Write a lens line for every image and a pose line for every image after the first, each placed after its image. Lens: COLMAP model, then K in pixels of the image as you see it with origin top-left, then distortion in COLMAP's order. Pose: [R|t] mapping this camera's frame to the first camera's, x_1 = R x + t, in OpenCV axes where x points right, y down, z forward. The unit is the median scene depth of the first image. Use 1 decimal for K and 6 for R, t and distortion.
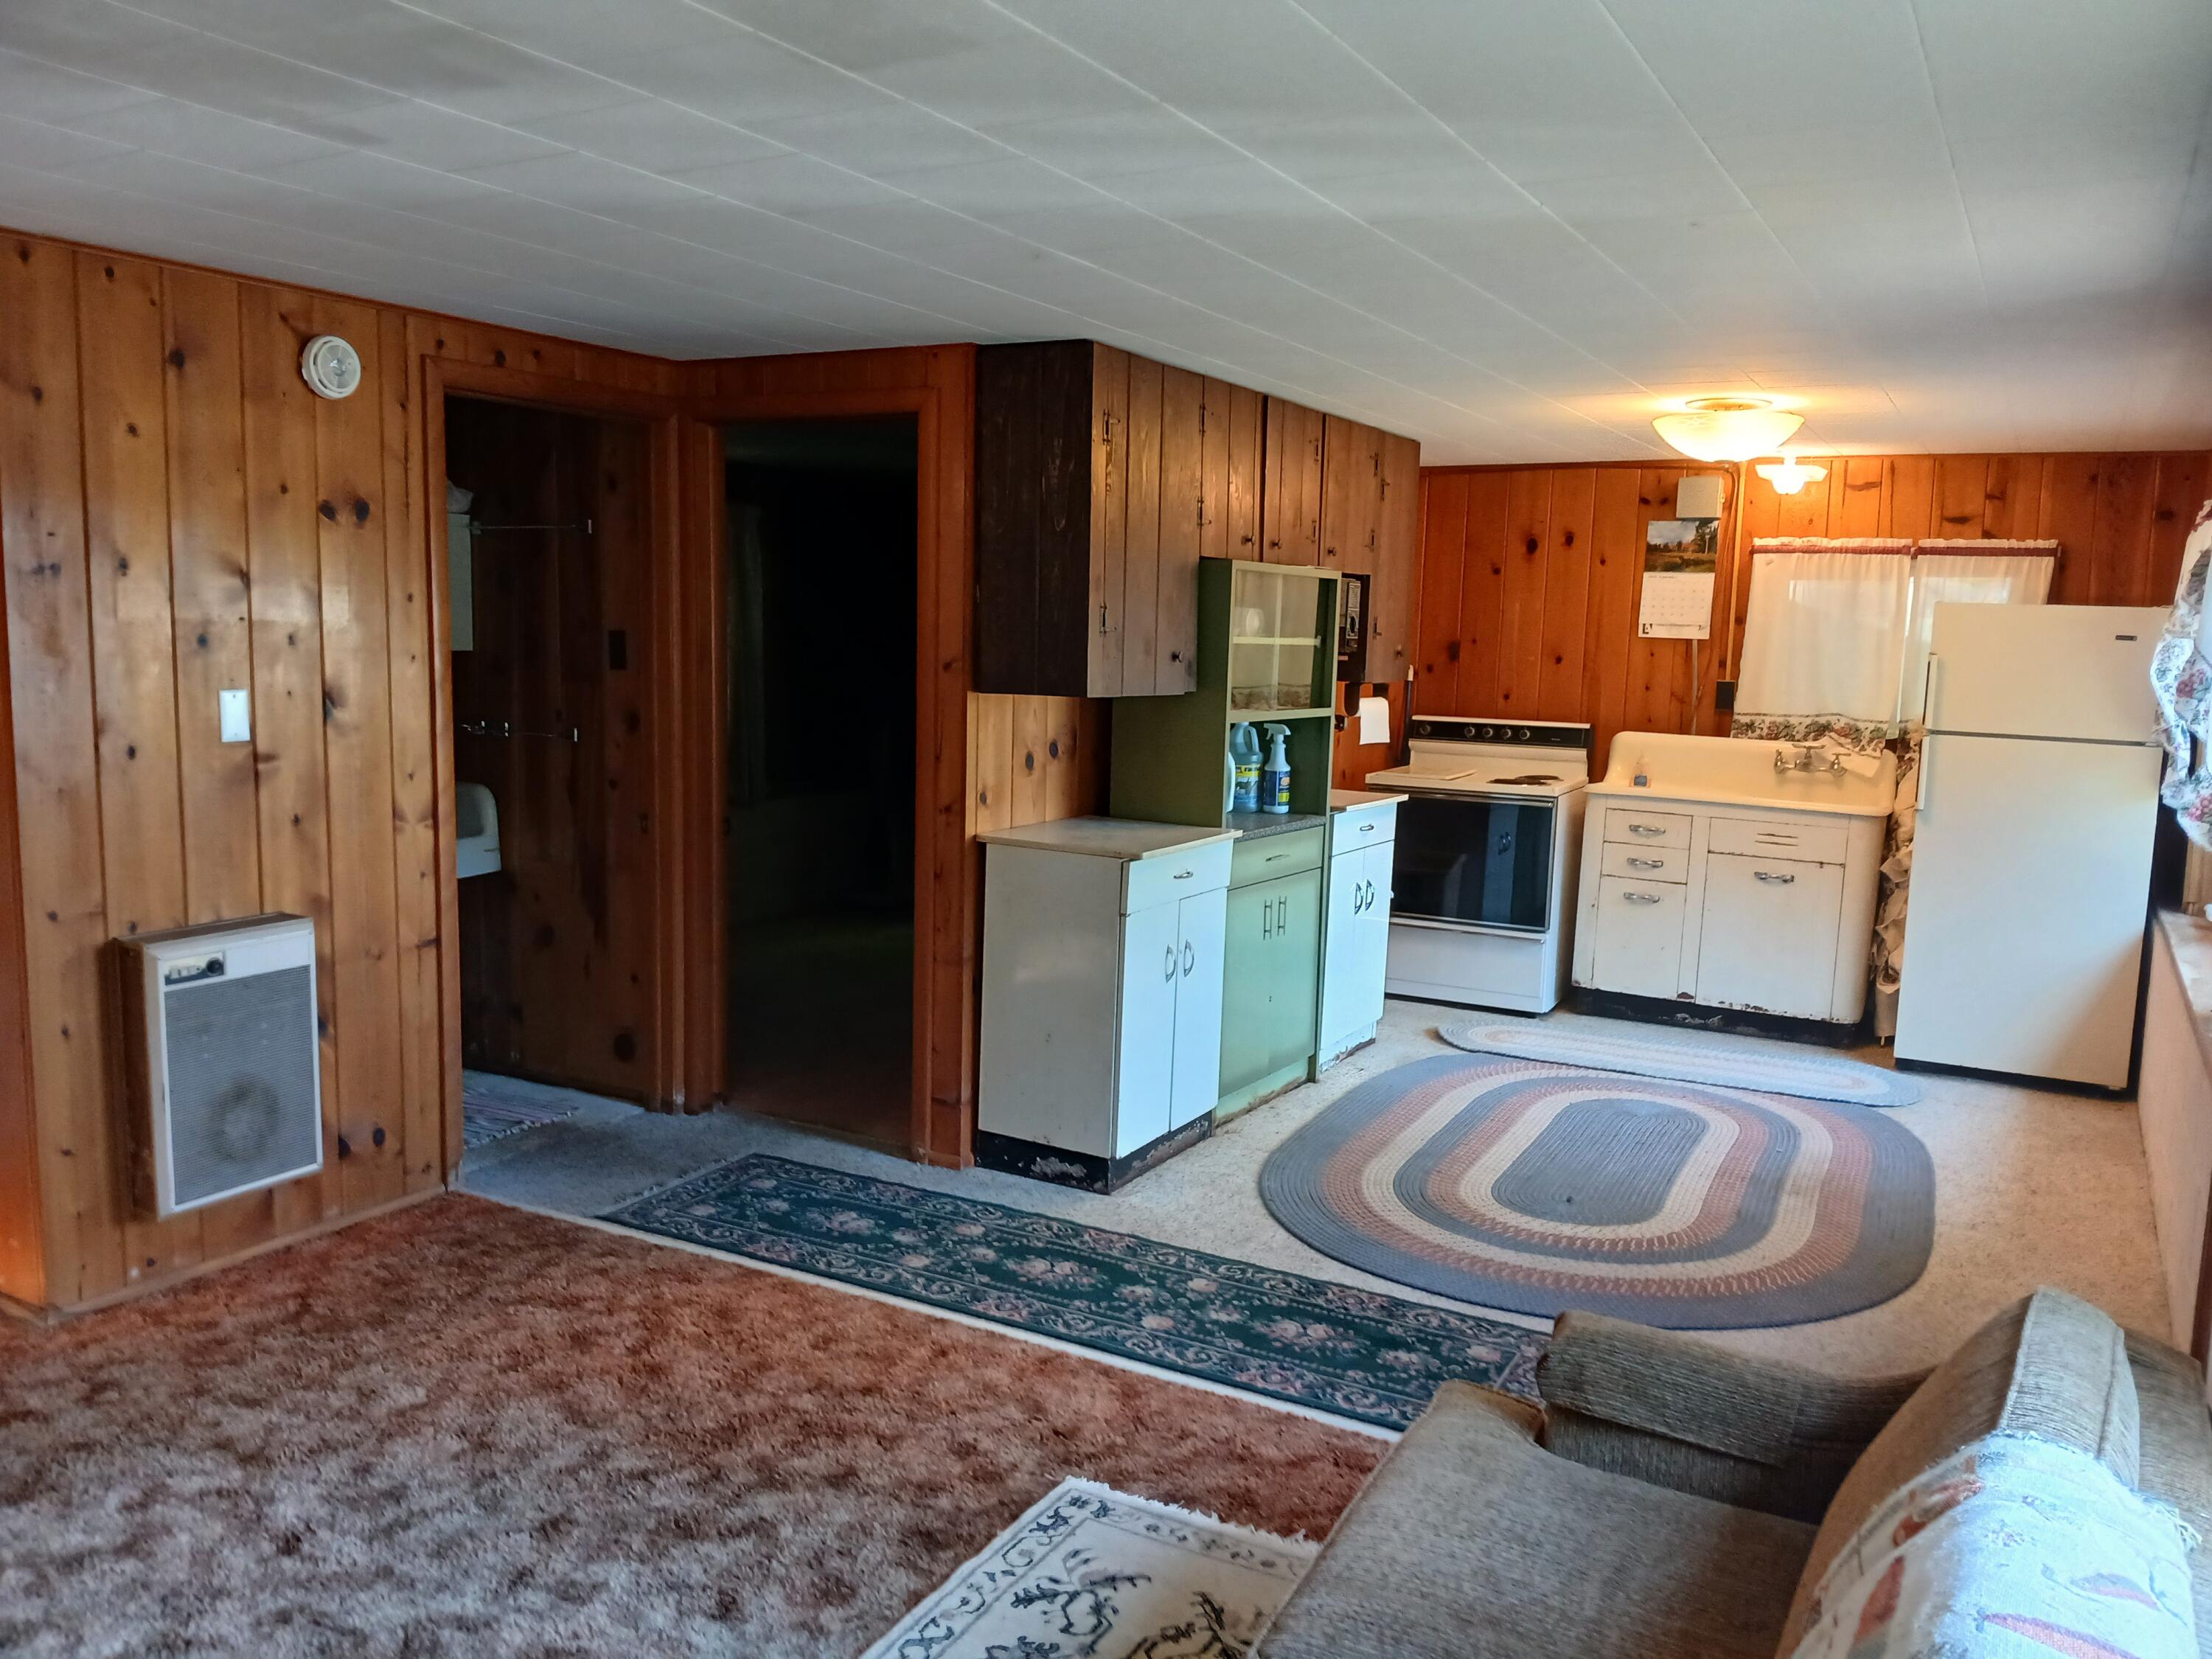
lens RADIAL K [[1697.5, 0, 1061.0], [0, 1697.5, 825.7], [0, 0, 1]] dist [0.059486, -0.147998]
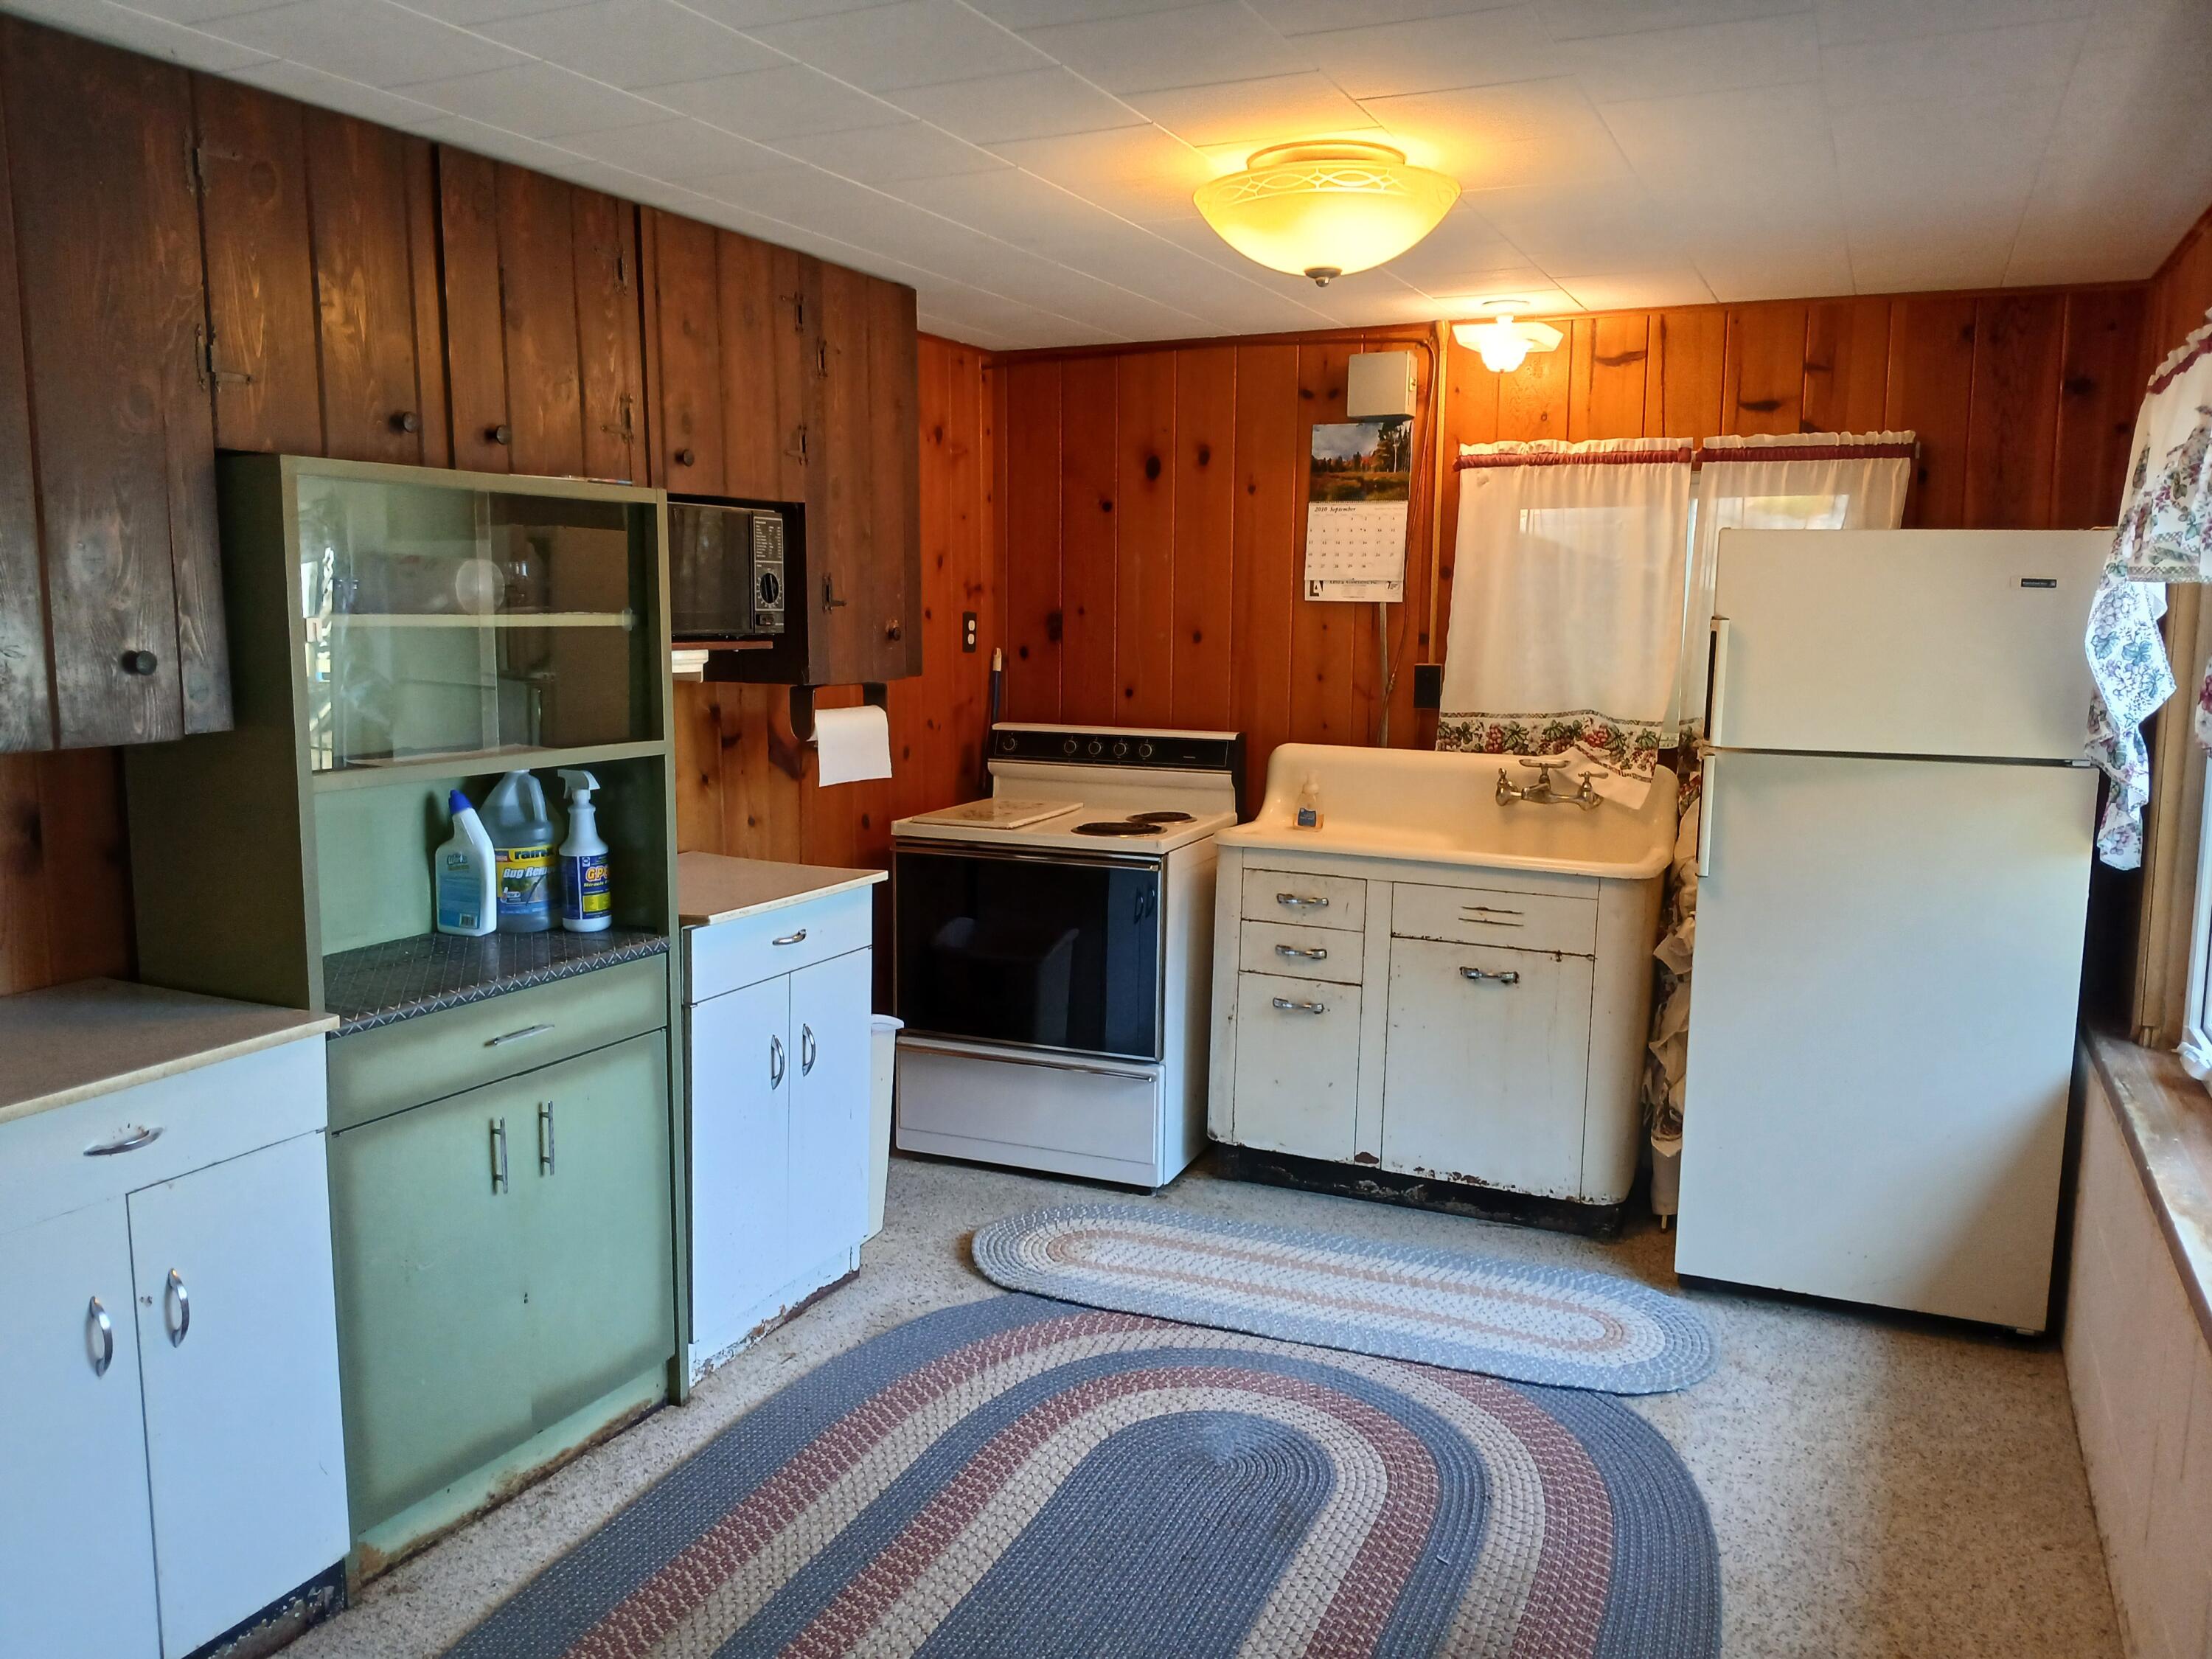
lens RADIAL K [[1663.3, 0, 1106.0], [0, 1663.3, 829.5], [0, 0, 1]] dist [0.112906, -0.236008]
pose [[0.995476, -0.032540, 0.089262, 0.216932], [0.030599, 0.999266, 0.023033, -0.041881], [-0.089946, -0.020197, 0.995742, 0.384633]]
